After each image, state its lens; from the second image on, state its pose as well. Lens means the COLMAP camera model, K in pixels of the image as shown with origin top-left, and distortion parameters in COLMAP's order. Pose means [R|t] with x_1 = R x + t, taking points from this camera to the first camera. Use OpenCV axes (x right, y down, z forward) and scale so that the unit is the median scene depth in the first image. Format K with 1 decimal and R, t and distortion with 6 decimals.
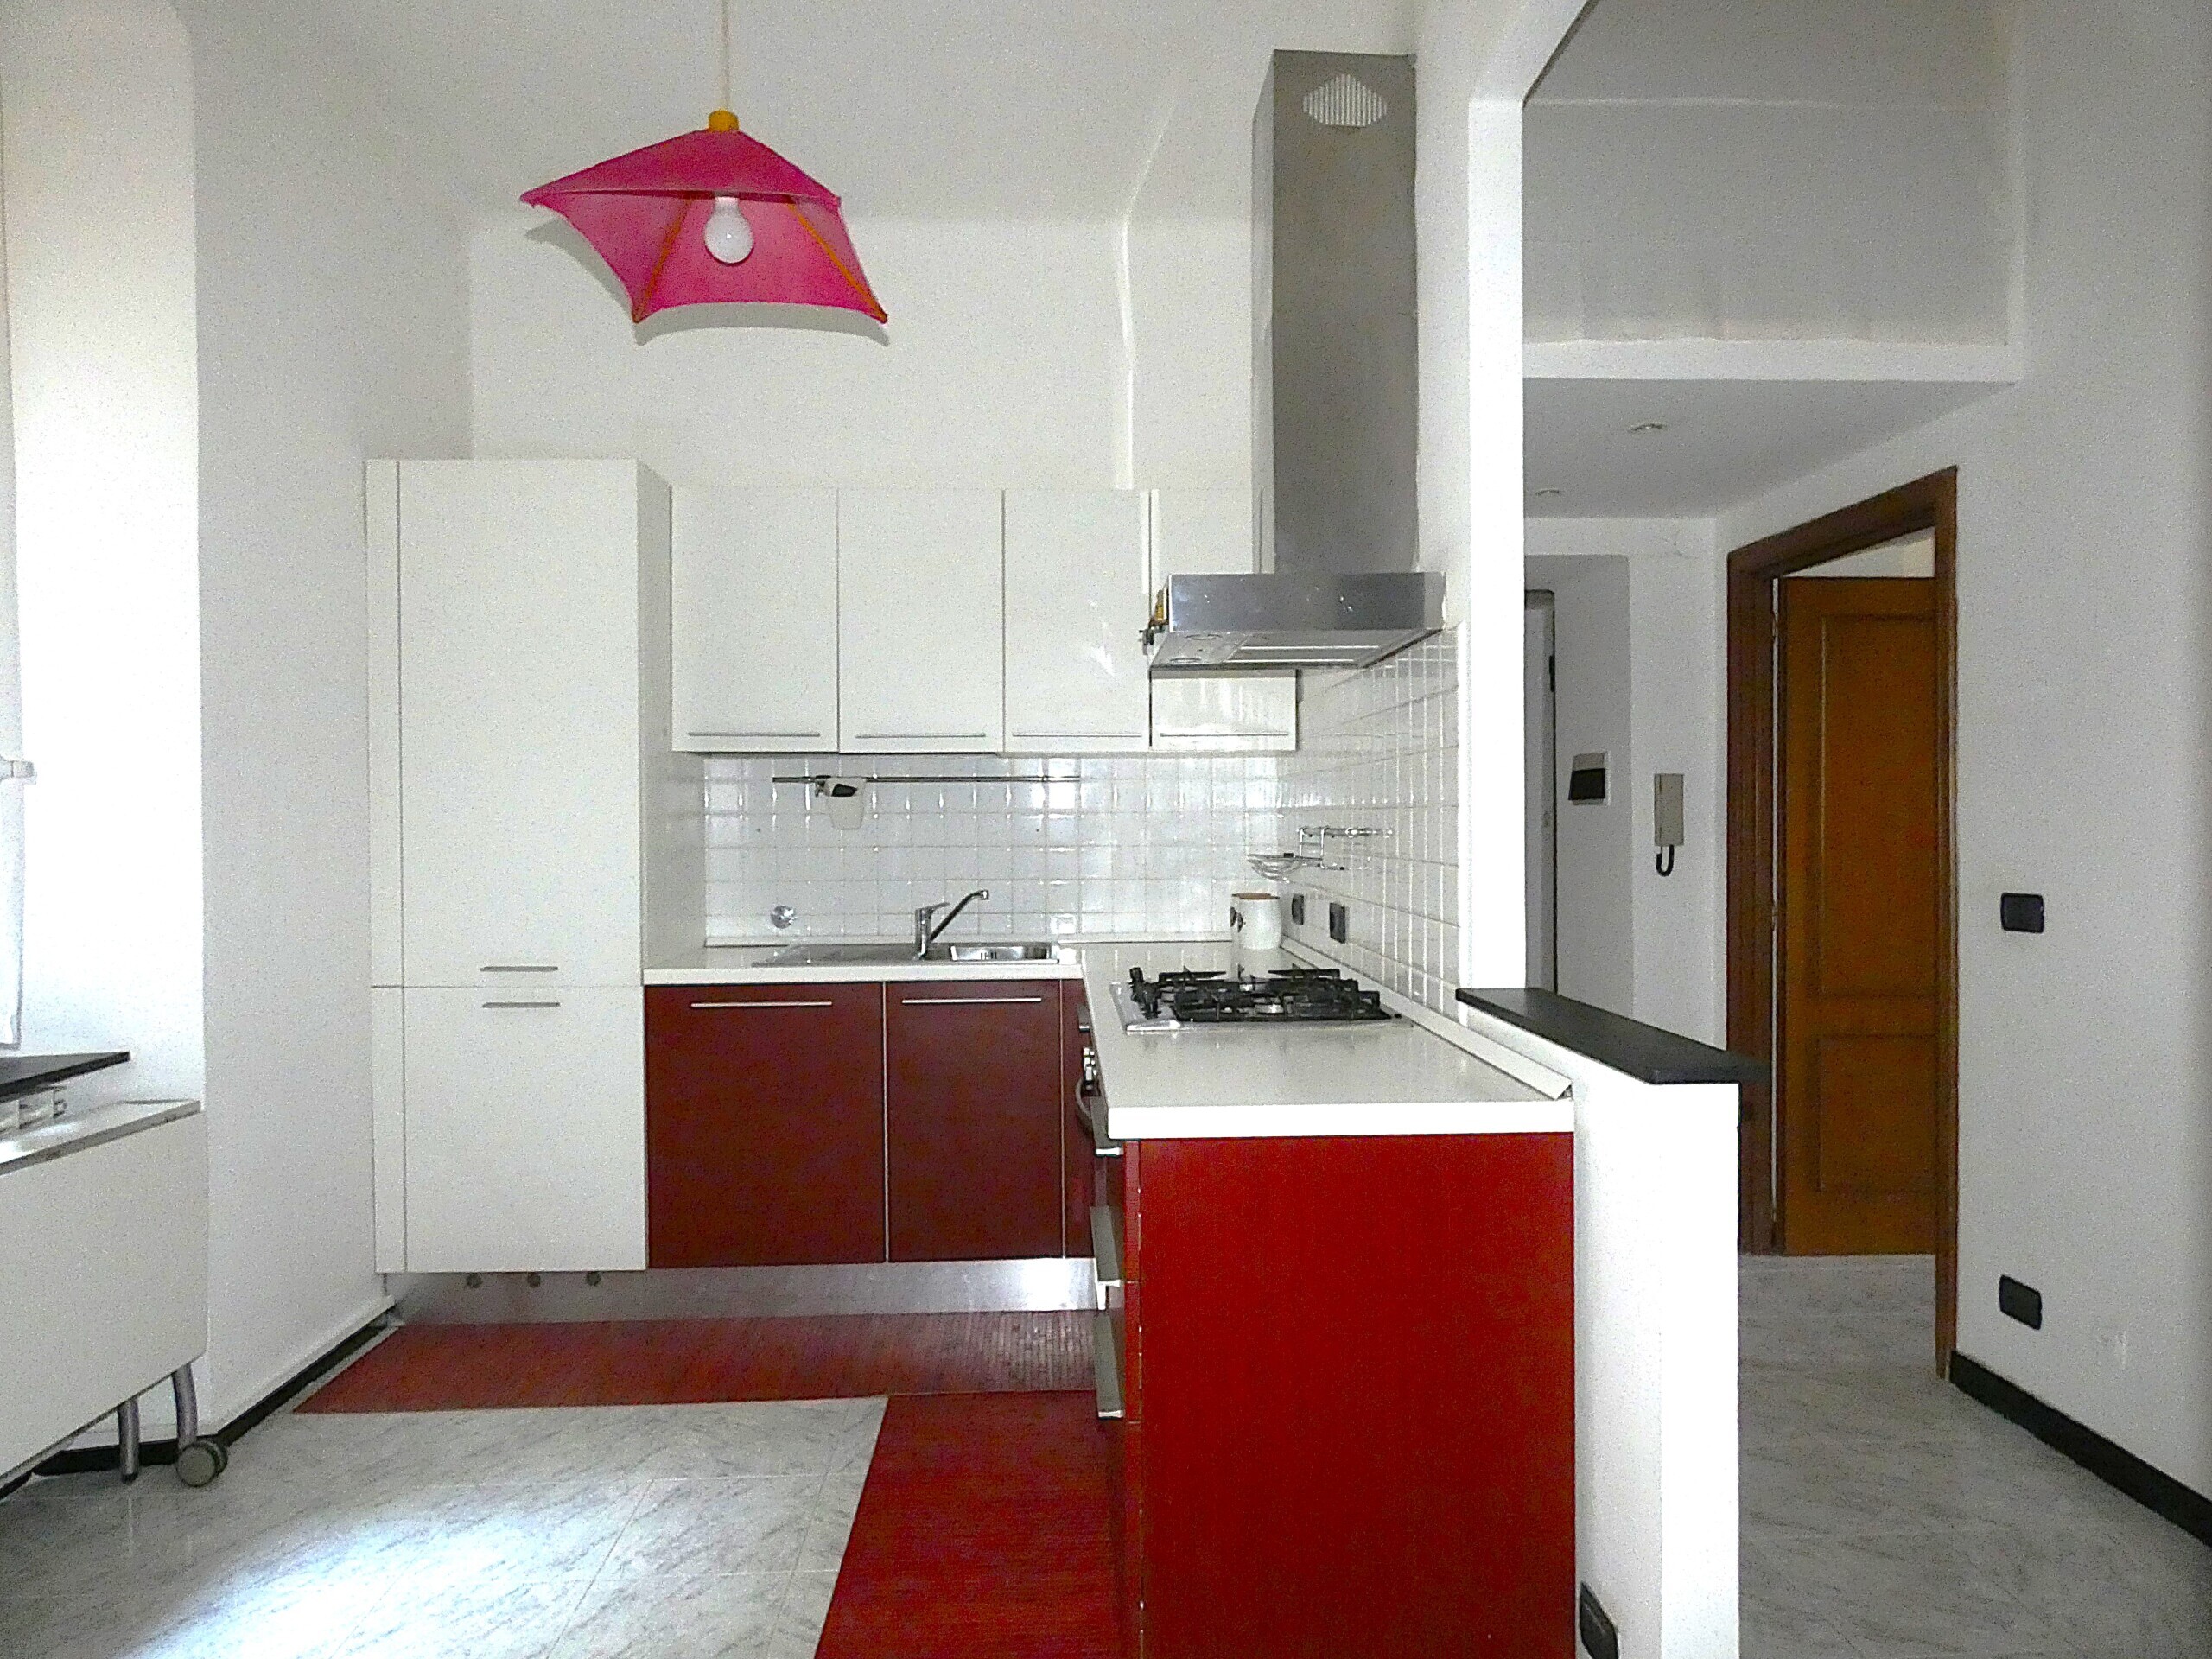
lens RADIAL K [[1328.0, 0, 1106.0], [0, 1328.0, 829.5], [0, 0, 1]] dist [0.001519, 0.001004]
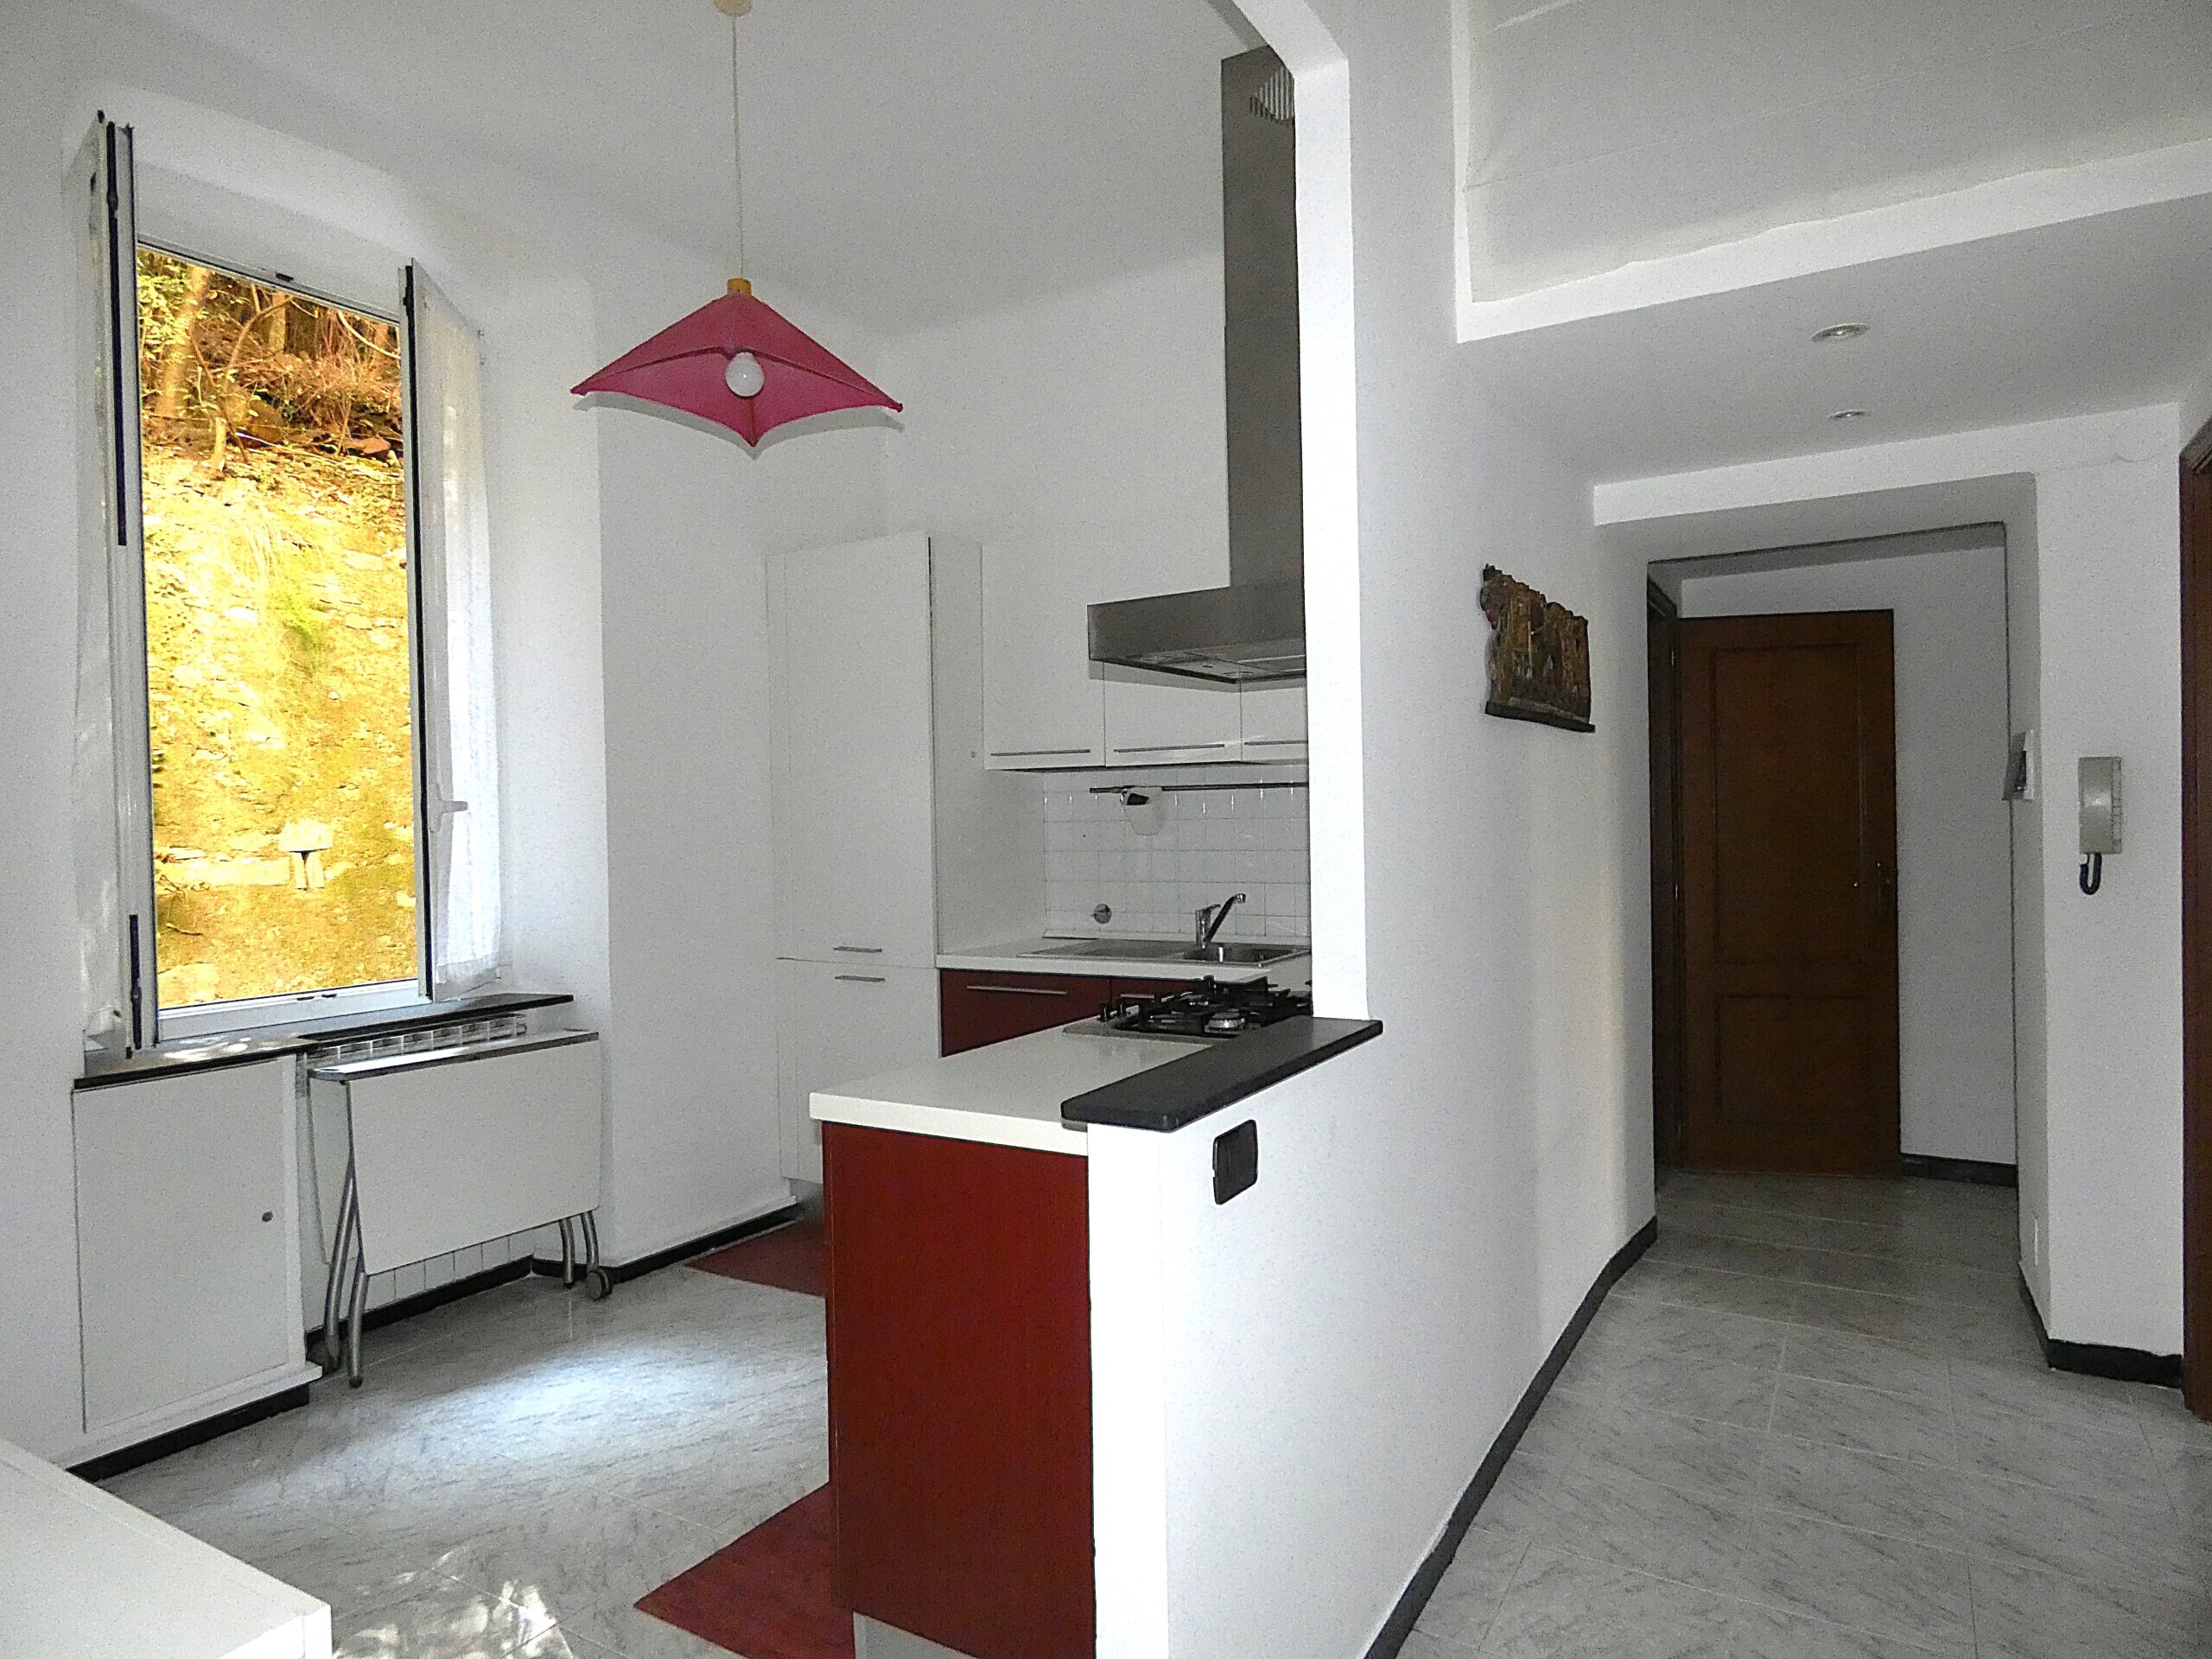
lens RADIAL K [[1328.0, 0, 1106.0], [0, 1328.0, 829.5], [0, 0, 1]] dist [0.001519, 0.001004]
pose [[0.835859, -0.005114, -0.548920, 0.437242], [0.009529, 0.999941, 0.005194, -0.012328], [0.548861, -0.009572, 0.835859, 0.083632]]
